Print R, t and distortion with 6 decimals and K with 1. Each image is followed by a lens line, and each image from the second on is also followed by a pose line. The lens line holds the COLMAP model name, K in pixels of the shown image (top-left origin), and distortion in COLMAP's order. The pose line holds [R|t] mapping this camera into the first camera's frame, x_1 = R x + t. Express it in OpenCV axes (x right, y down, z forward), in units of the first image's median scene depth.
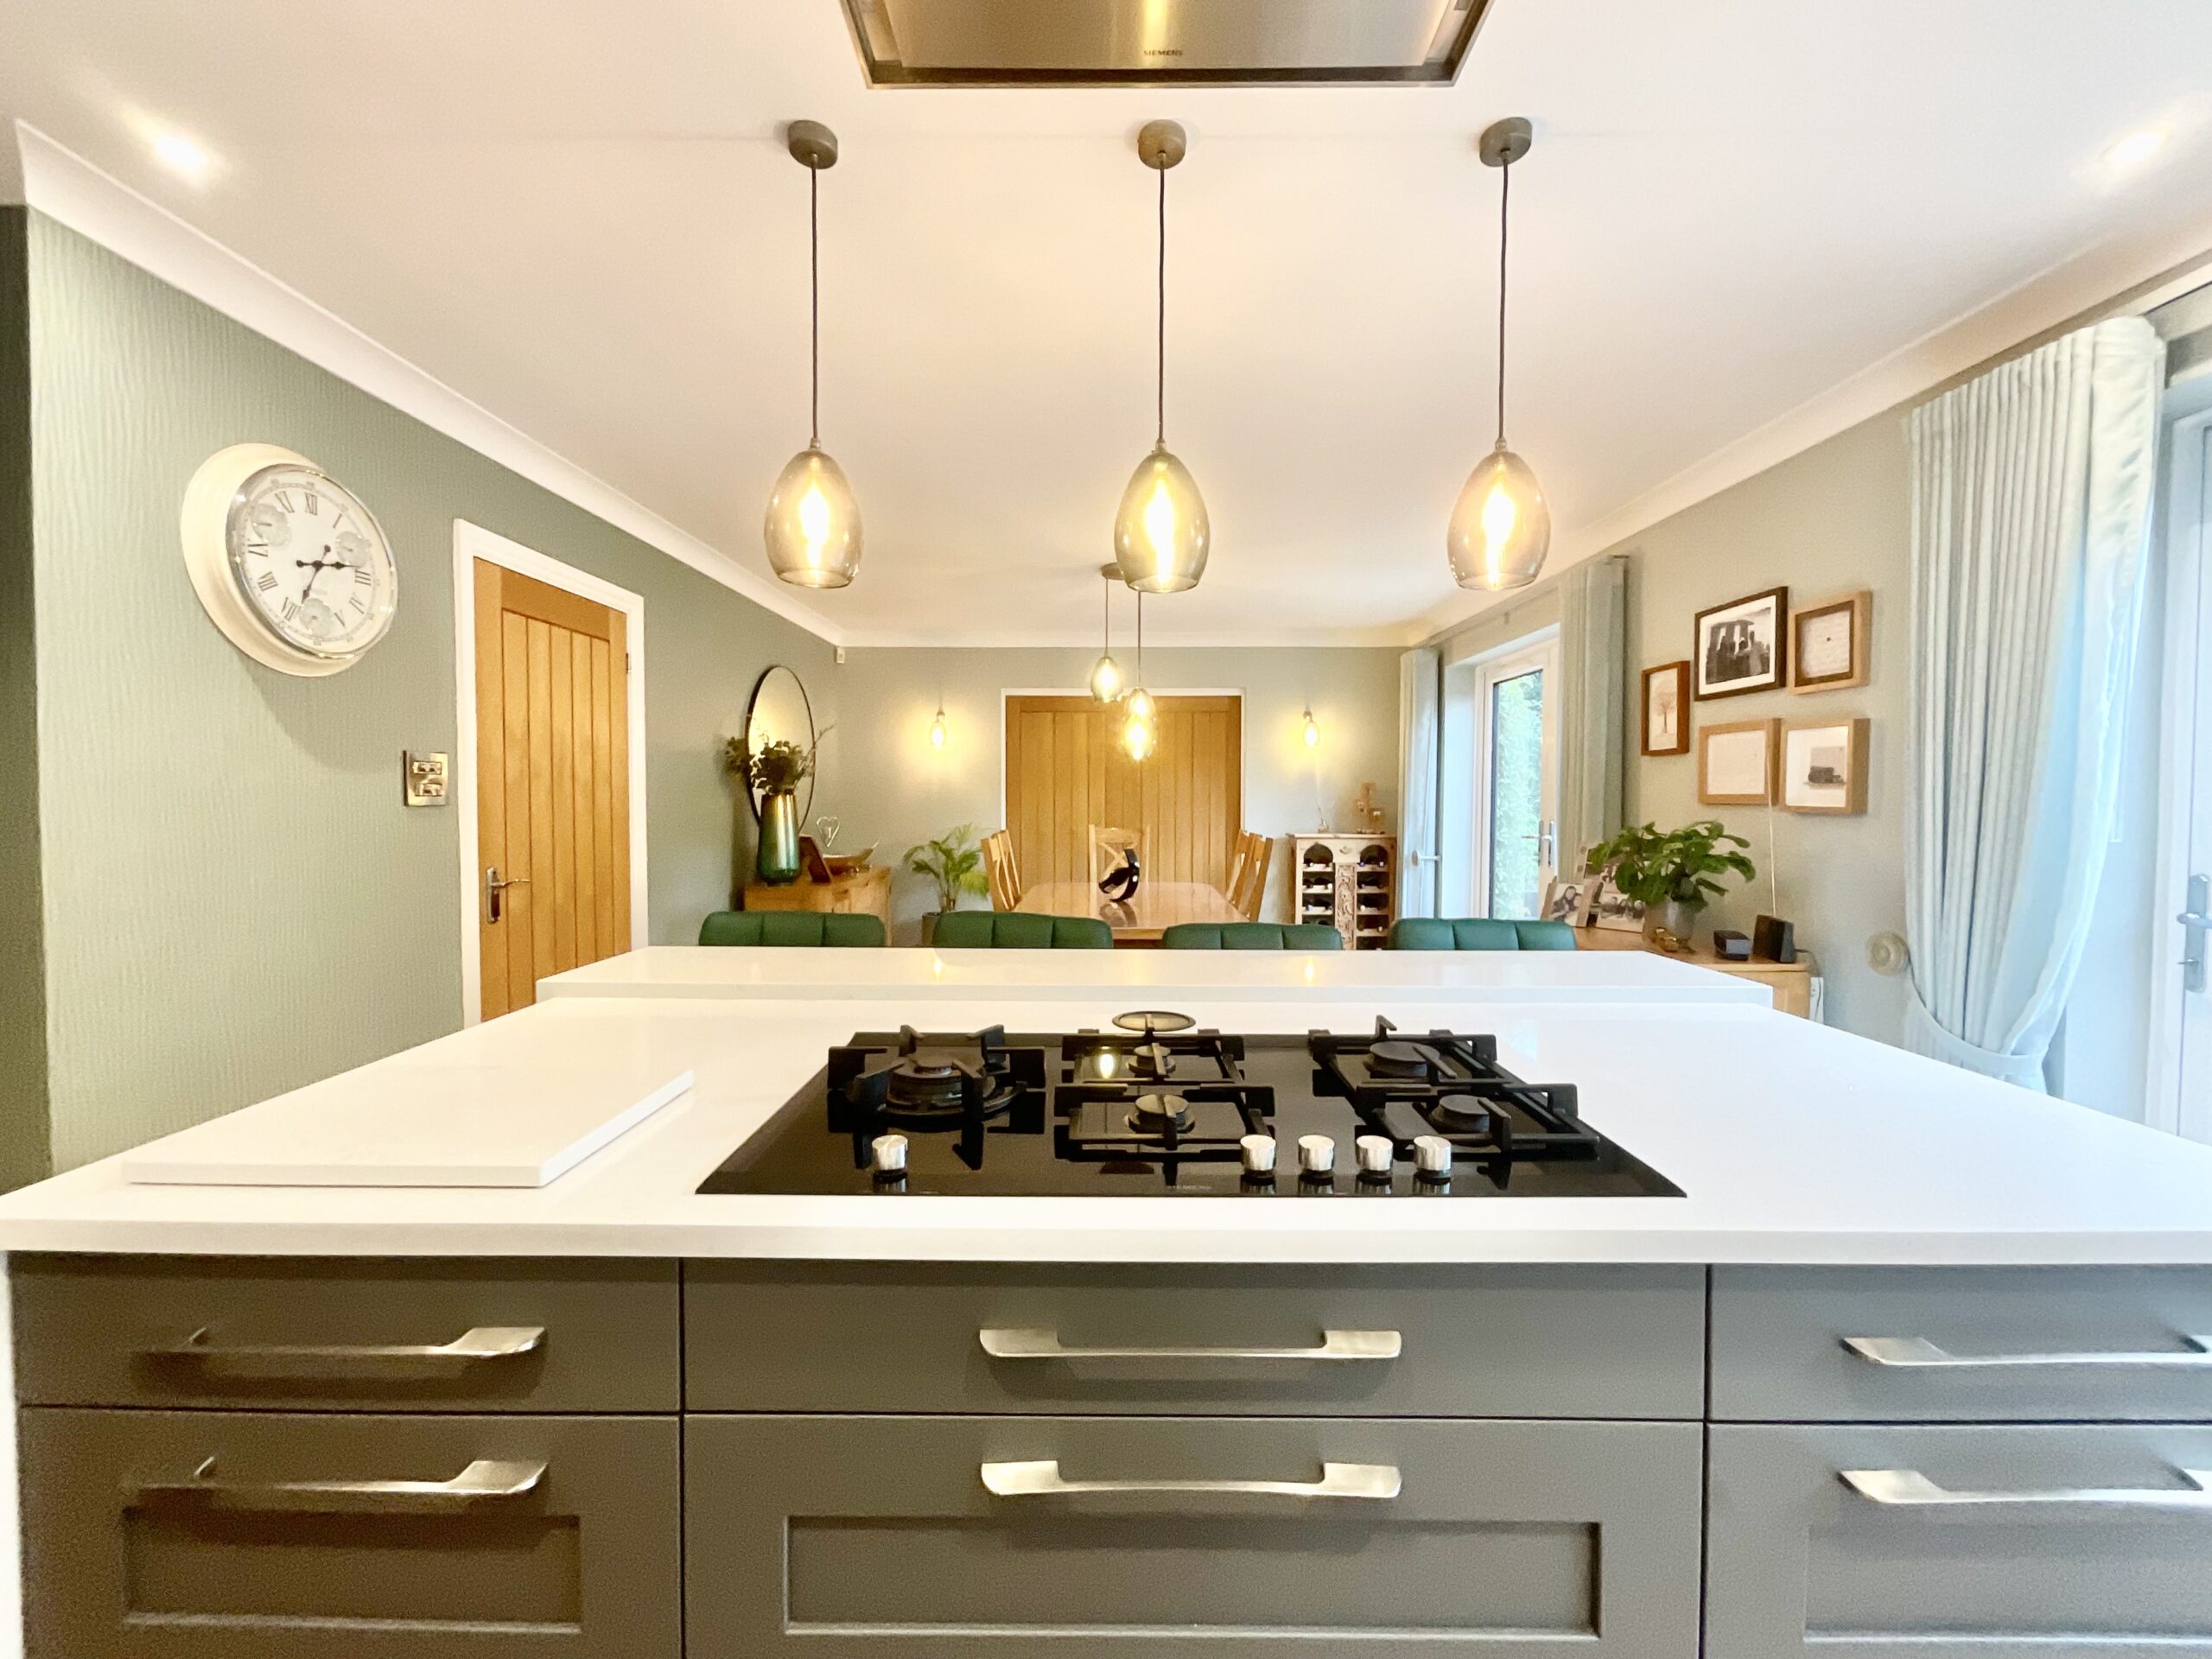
lens RADIAL K [[899.4, 0, 1101.3], [0, 899.4, 817.5], [0, 0, 1]] dist [-0.001650, 0.000131]
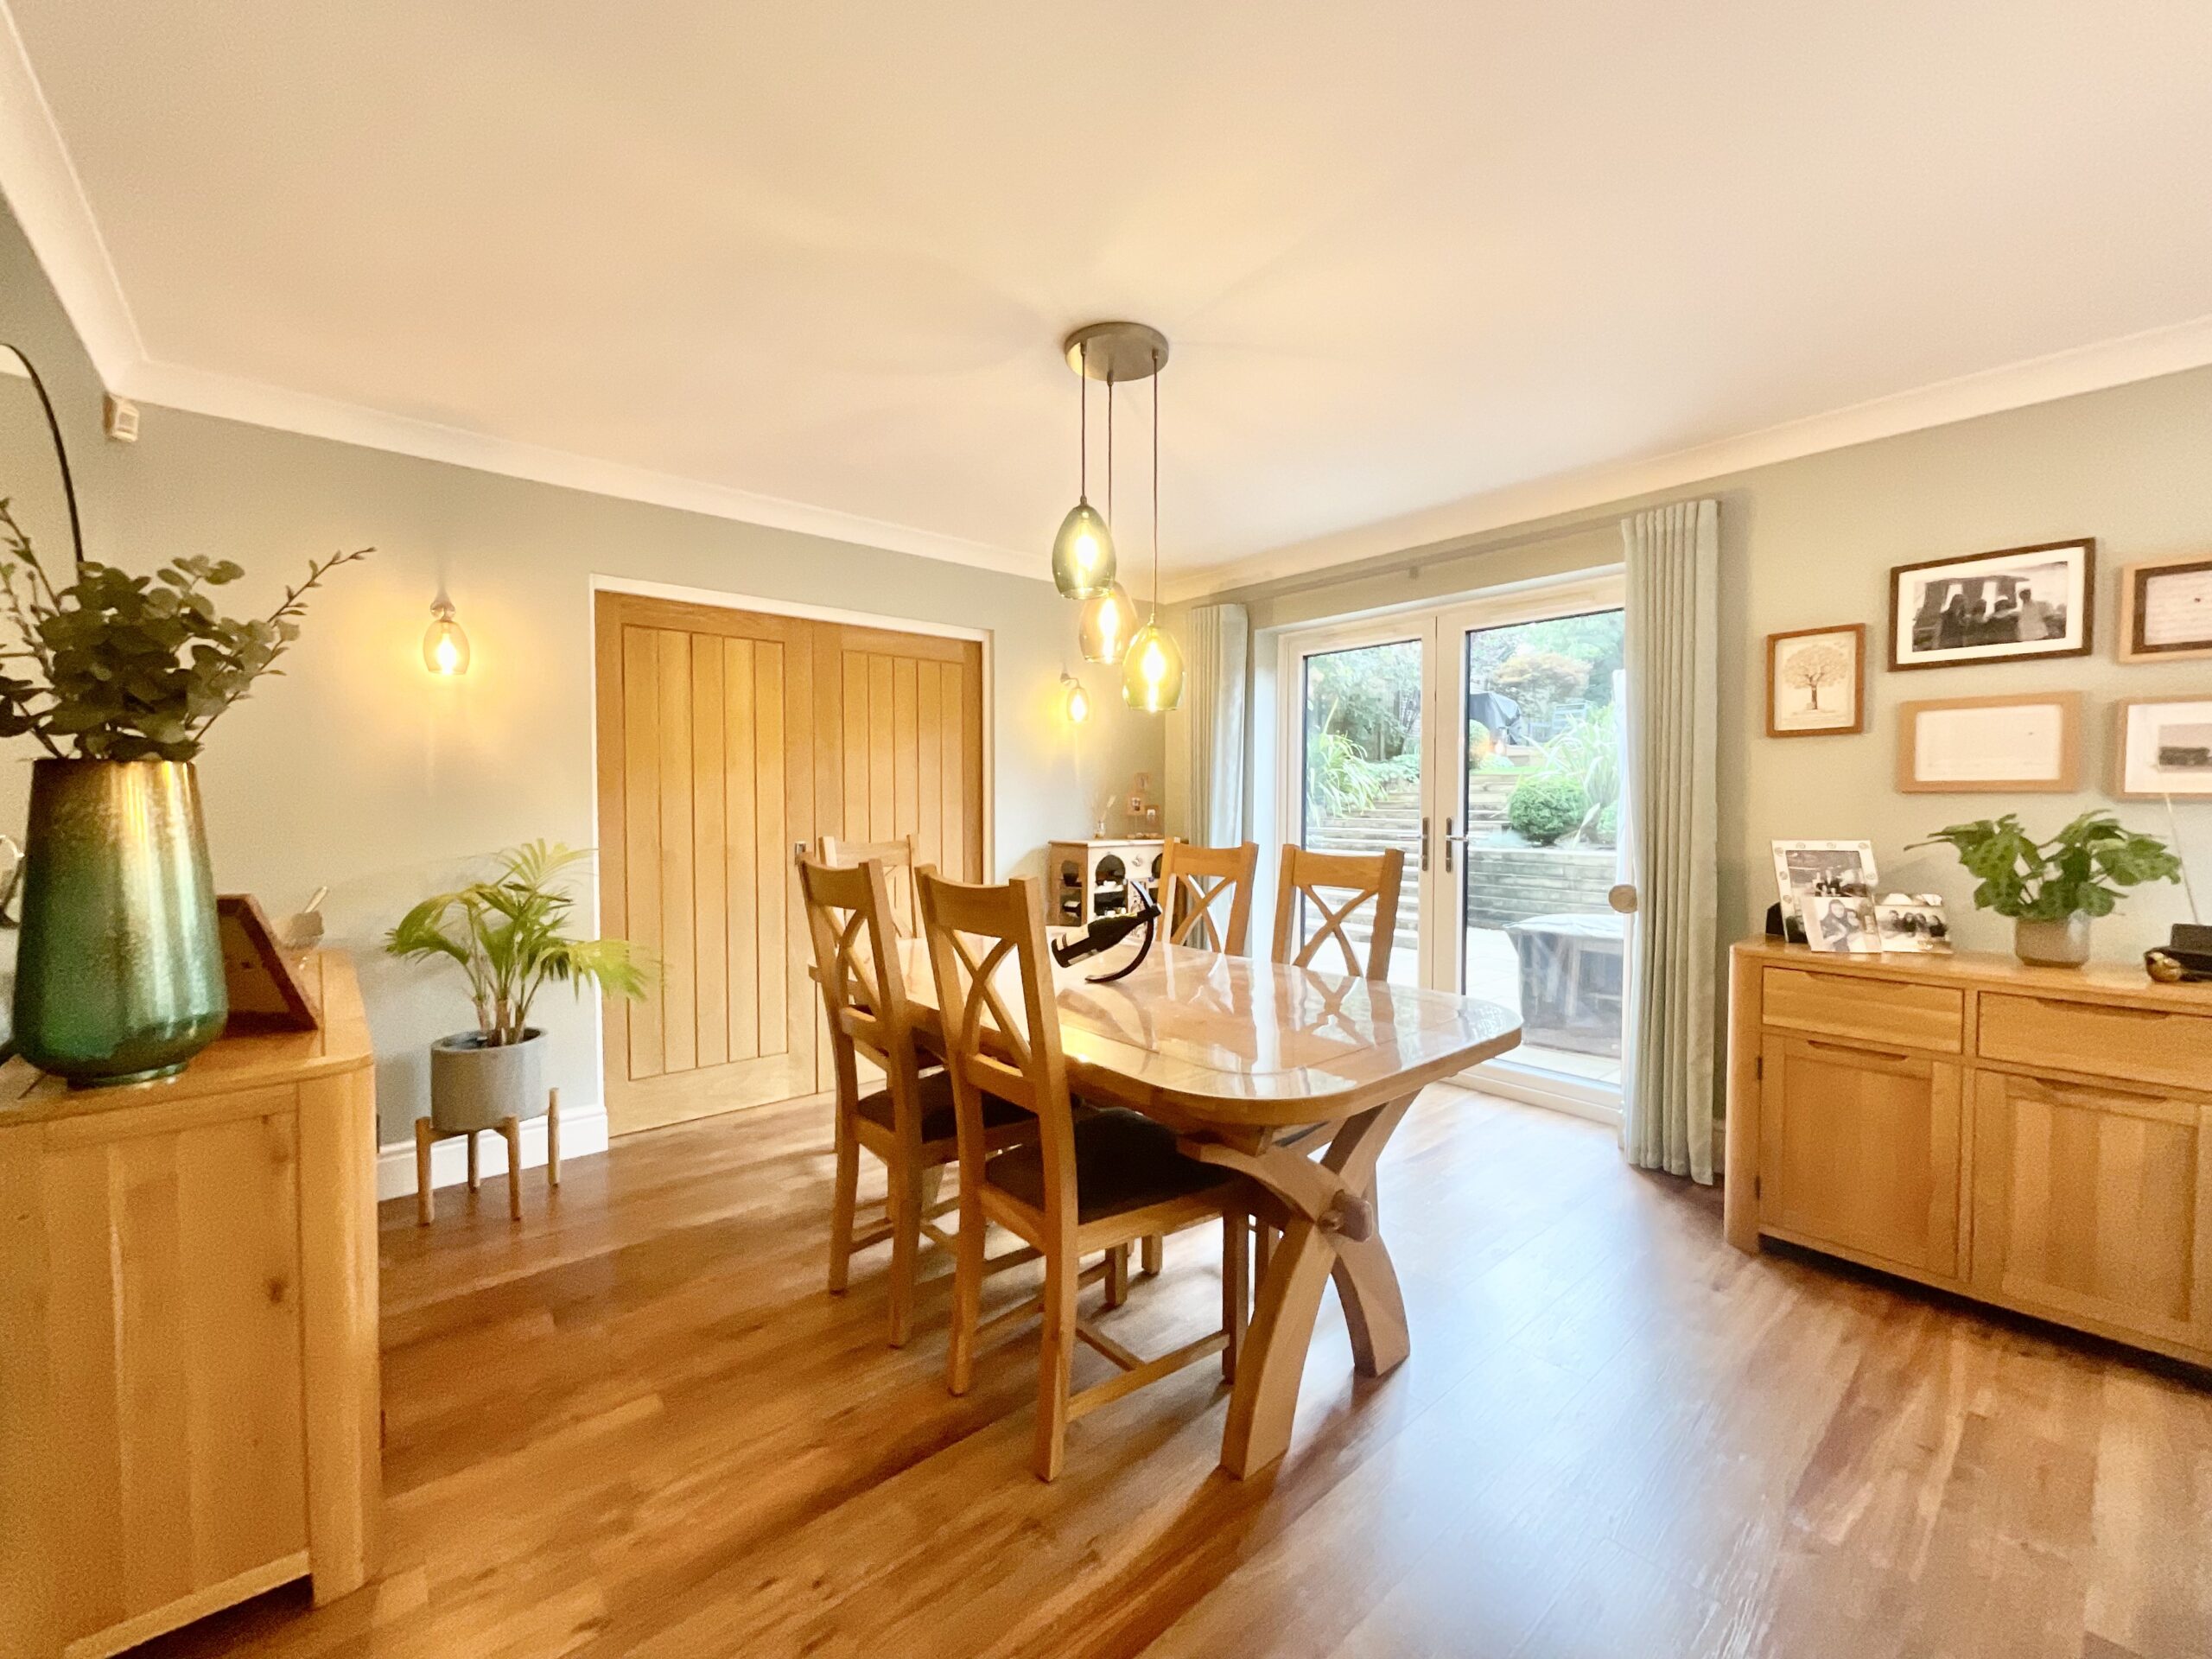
lens RADIAL K [[899.4, 0, 1103.3], [0, 899.4, 825.1], [0, 0, 1]] dist [-0.001650, 0.000131]
pose [[0.753824, -0.018026, 0.656829, -0.481540], [0.014683, 0.999836, 0.010588, -0.004962], [-0.656912, 0.001663, 0.753966, 0.898786]]
